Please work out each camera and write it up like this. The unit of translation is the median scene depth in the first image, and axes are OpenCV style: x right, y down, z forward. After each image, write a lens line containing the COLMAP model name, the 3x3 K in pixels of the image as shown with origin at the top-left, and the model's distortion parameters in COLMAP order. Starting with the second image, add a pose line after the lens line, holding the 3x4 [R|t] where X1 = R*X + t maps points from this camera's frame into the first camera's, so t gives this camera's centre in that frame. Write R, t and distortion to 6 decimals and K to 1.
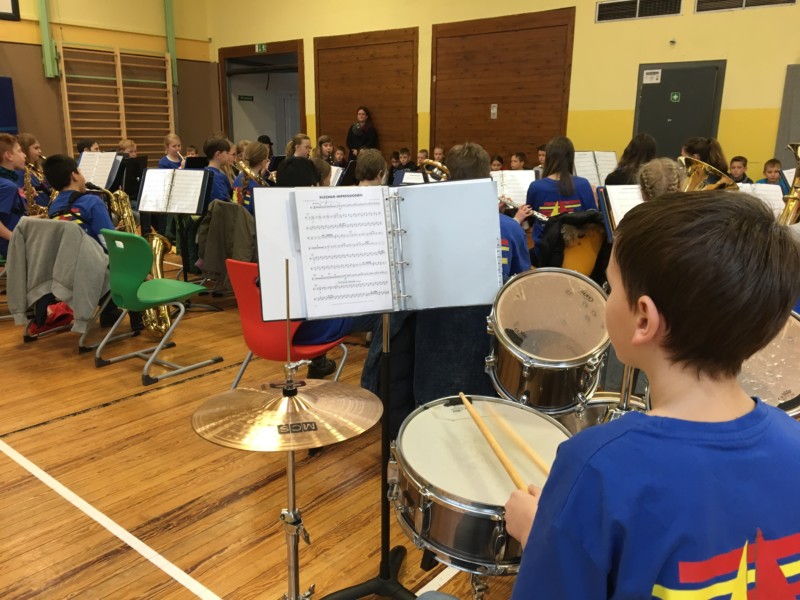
lens RADIAL K [[677.8, 0, 398.9], [0, 677.8, 299.0], [0, 0, 1]] dist [-0.010411, -0.019399]
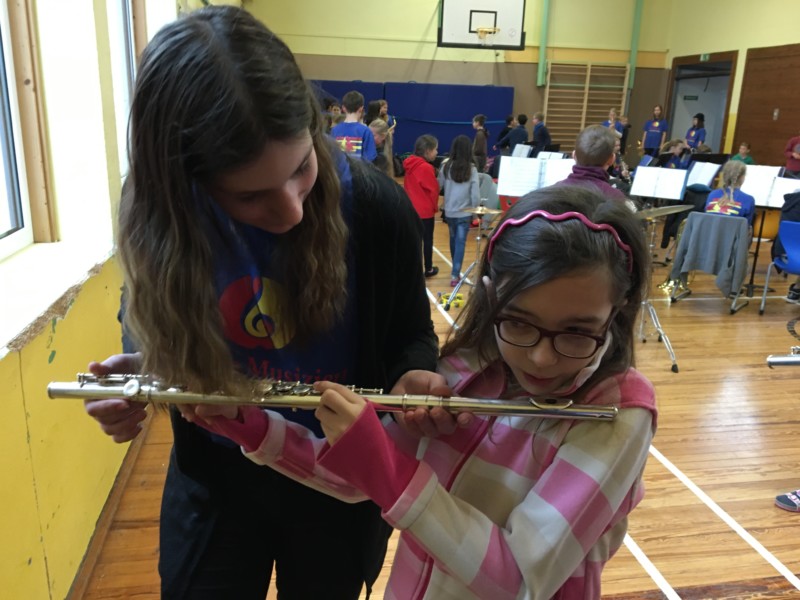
lens RADIAL K [[677.8, 0, 399.1], [0, 677.8, 299.4], [0, 0, 1]] dist [-0.010411, -0.019399]
pose [[0.763383, 0.180552, -0.620200, 0.217710], [-0.168474, 0.982561, 0.078673, 0.054160], [0.623589, 0.044430, 0.780489, -0.278592]]
